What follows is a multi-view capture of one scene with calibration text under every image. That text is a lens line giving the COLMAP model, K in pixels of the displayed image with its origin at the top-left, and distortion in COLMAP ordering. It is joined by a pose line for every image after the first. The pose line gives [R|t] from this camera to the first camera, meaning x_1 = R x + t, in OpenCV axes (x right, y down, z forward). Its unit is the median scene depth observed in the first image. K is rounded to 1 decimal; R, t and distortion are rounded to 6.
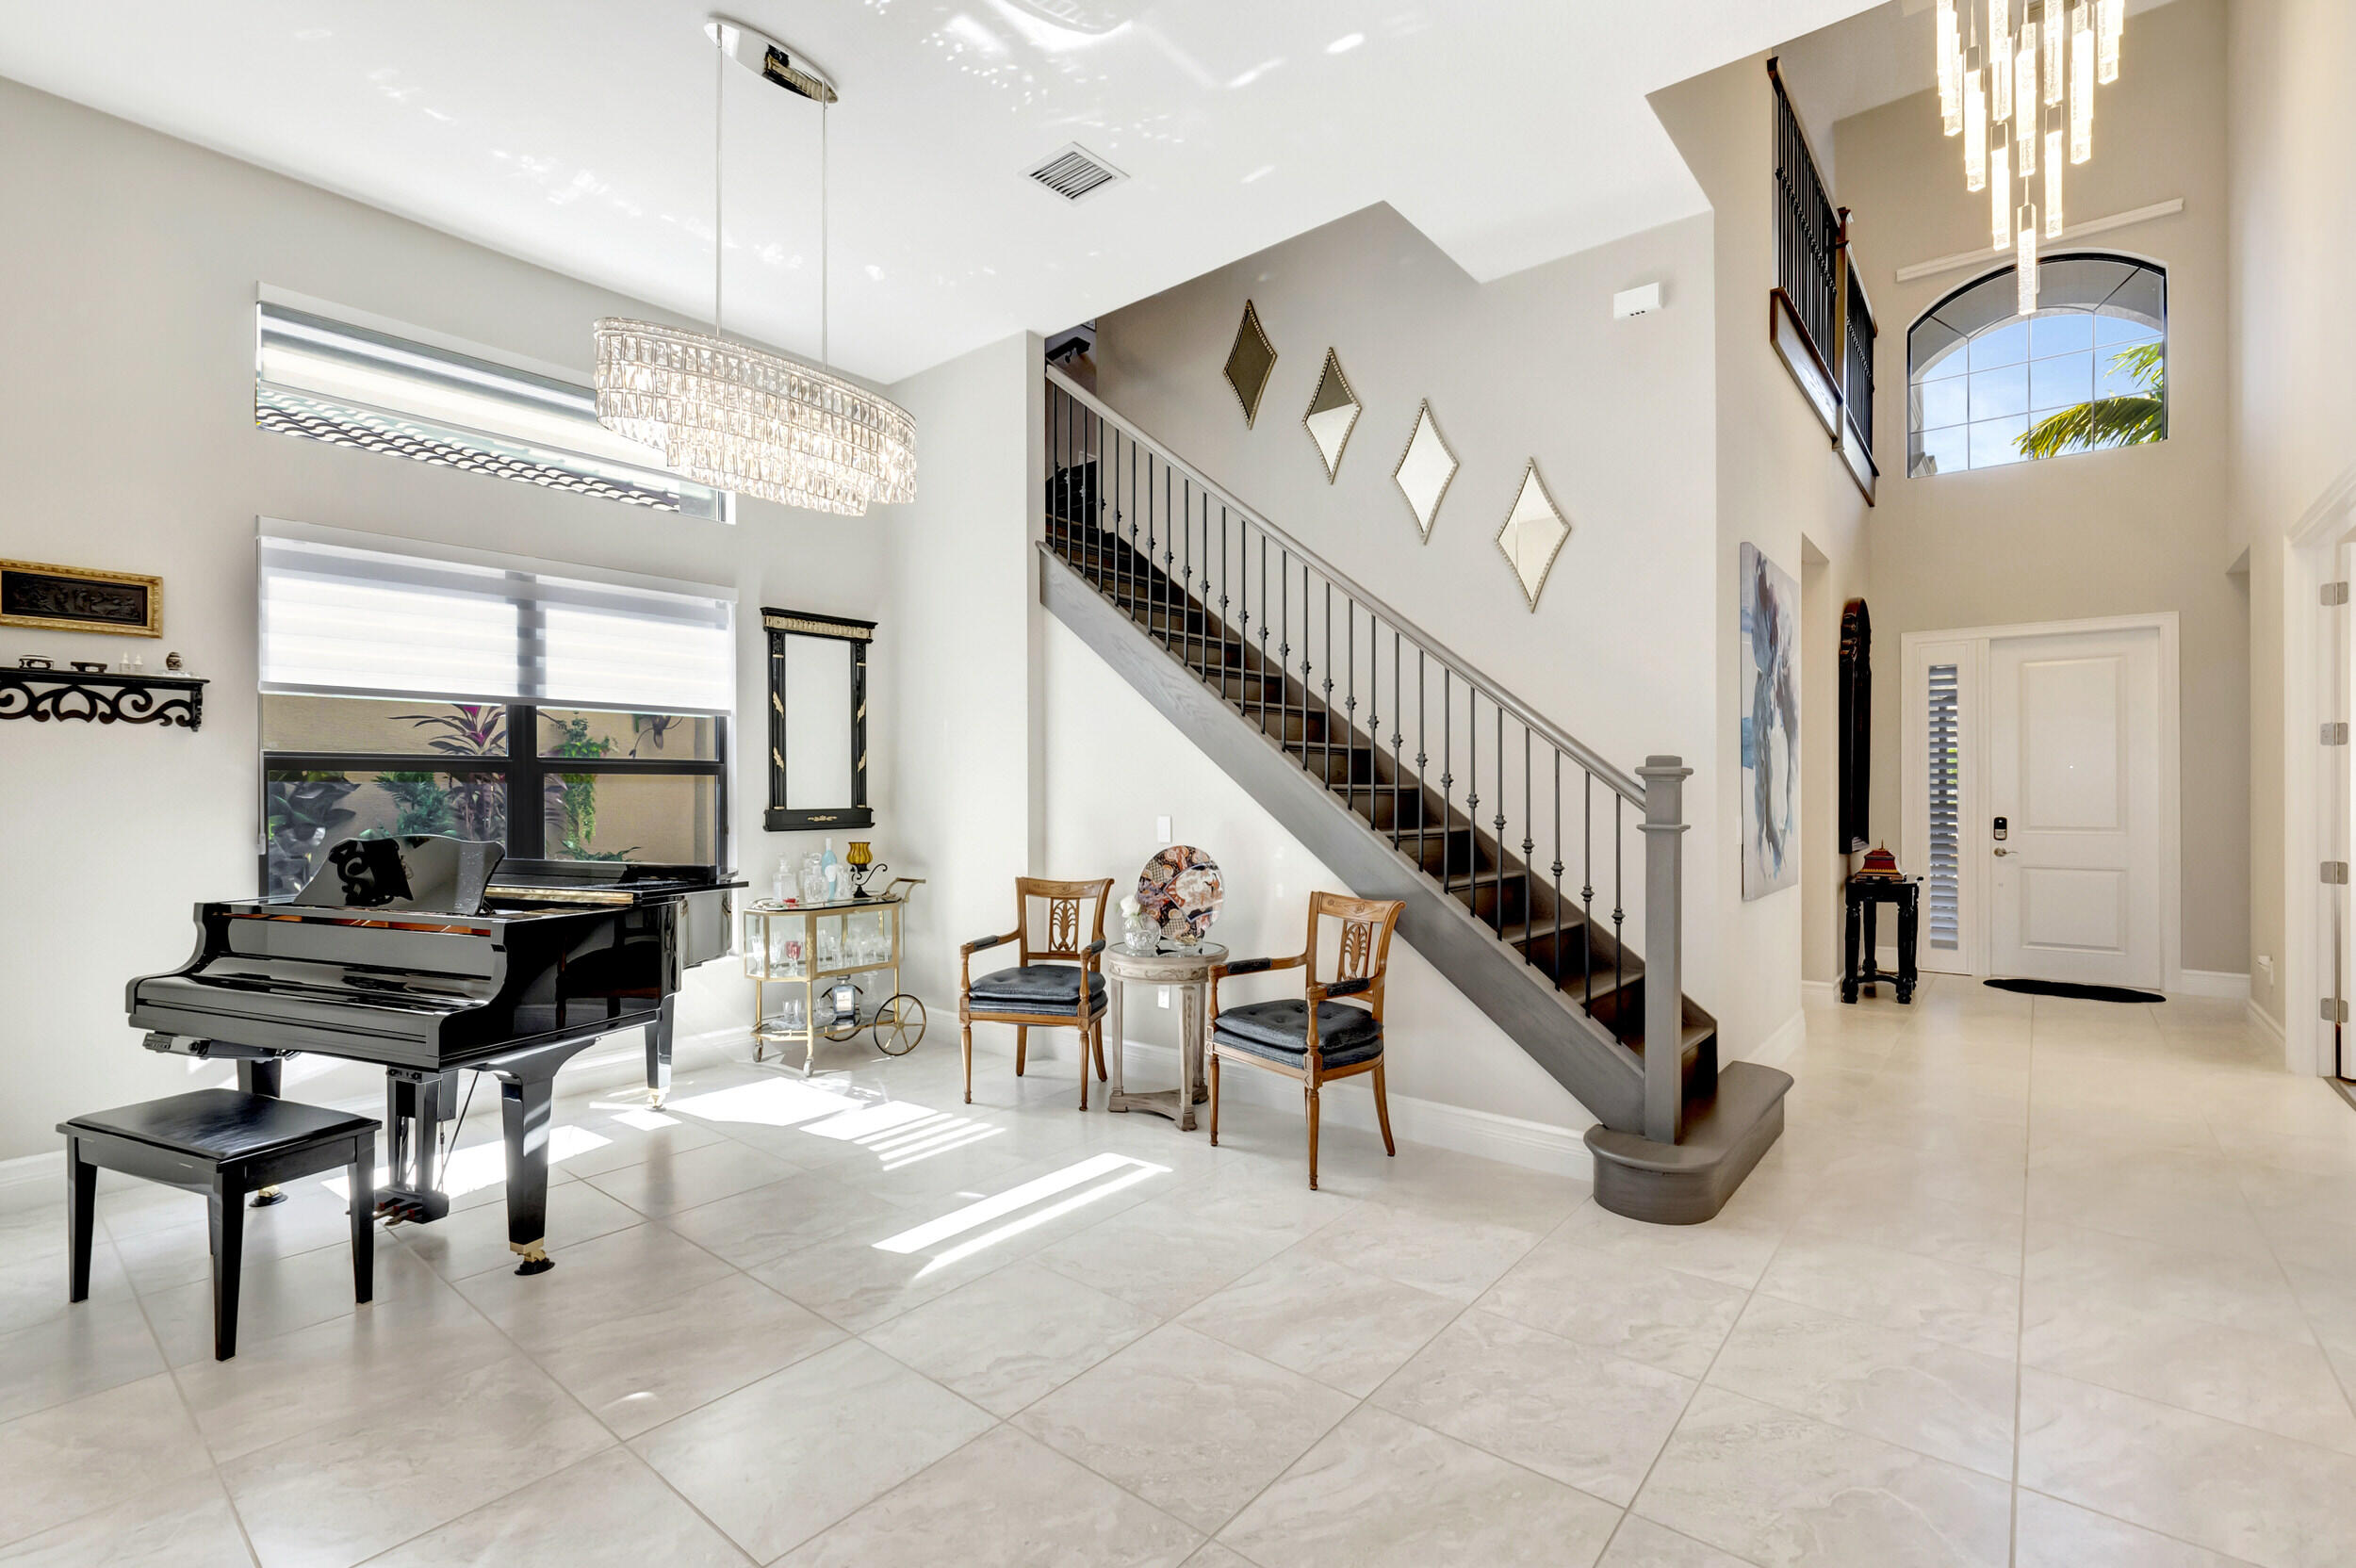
lens RADIAL K [[1053.5, 0, 1164.5], [0, 1053.5, 792.2], [0, 0, 1]] dist [-0.000712, -0.000536]
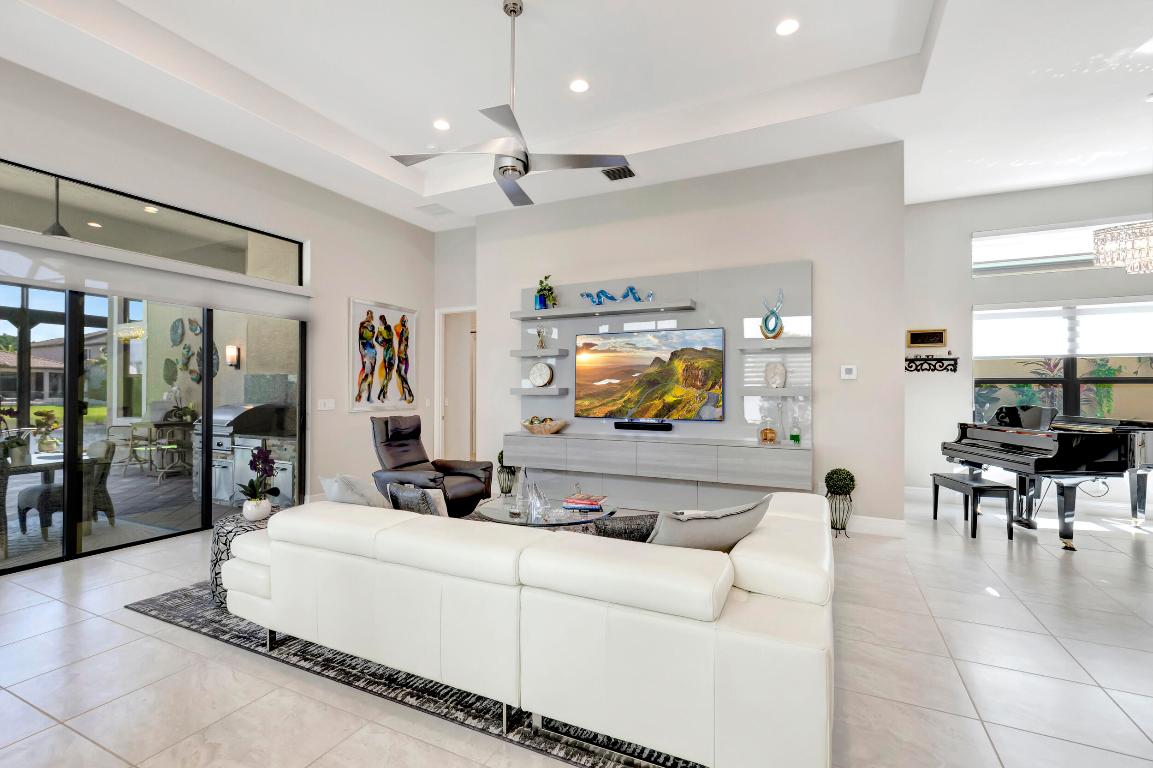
lens RADIAL K [[515.6, 0, 576.7], [0, 515.6, 391.4], [0, 0, 1]] dist [-0.000712, -0.000536]
pose [[0.241502, 0.005239, -0.970386, 0.328836], [-0.002949, 0.999985, 0.004665, -0.002013], [0.970396, 0.001735, 0.241514, -0.486548]]
